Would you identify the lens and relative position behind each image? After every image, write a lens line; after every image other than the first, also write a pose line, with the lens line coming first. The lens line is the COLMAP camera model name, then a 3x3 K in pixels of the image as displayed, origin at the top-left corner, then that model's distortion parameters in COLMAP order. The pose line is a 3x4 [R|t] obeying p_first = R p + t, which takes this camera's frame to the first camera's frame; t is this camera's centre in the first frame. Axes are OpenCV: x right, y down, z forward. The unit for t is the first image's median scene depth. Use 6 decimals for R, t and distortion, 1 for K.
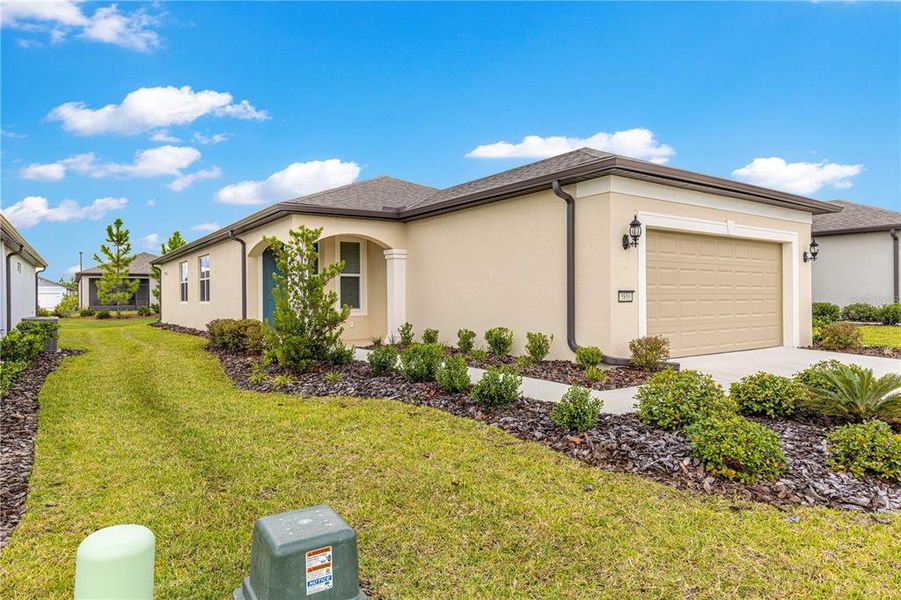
lens RADIAL K [[533.2, 0, 449.1], [0, 533.2, 294.0], [0, 0, 1]] dist [-0.001122, -0.002430]
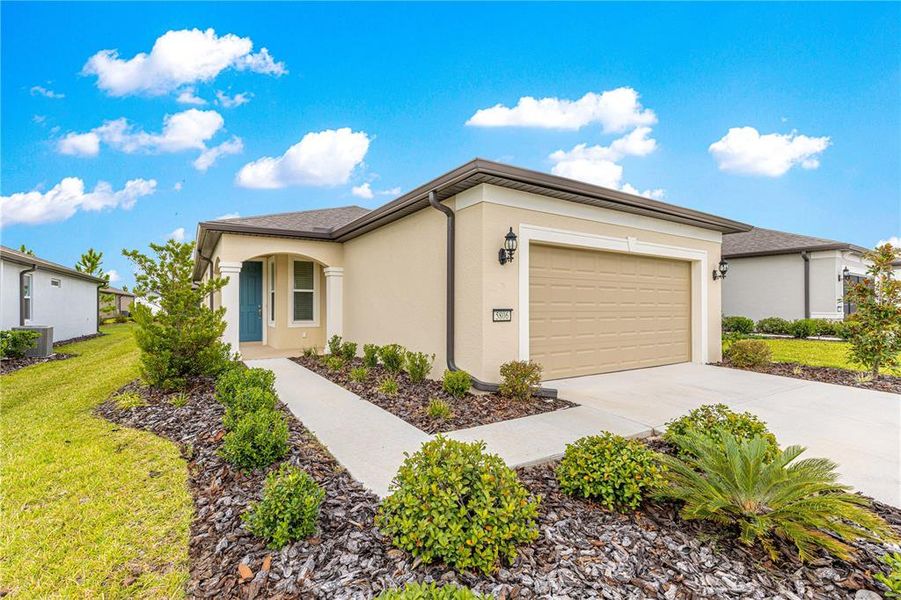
lens RADIAL K [[400.5, 0, 446.4], [0, 400.5, 301.9], [0, 0, 1]] dist [0.003826, 0.000190]
pose [[0.999428, 0.005226, -0.033416, 0.168363], [-0.005454, 0.999962, -0.006748, -0.009058], [0.033379, 0.006926, 0.999419, 0.198167]]
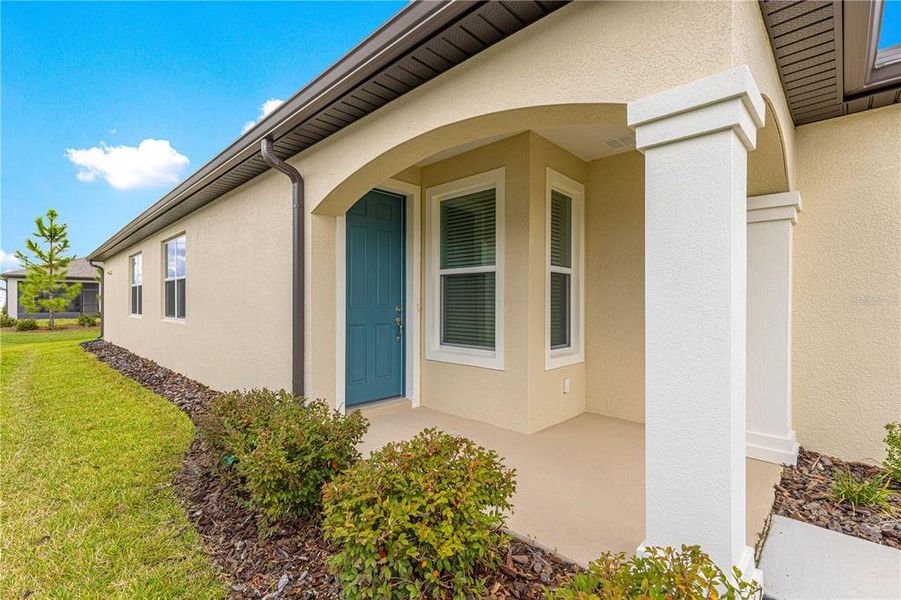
lens RADIAL K [[400.5, 0, 446.4], [0, 400.5, 301.9], [0, 0, 1]] dist [0.003826, 0.000190]
pose [[0.982867, 0.011273, 0.183971, -0.398486], [-0.011130, 0.999936, -0.001809, -0.009407], [-0.183980, -0.000270, 0.982930, 0.830530]]
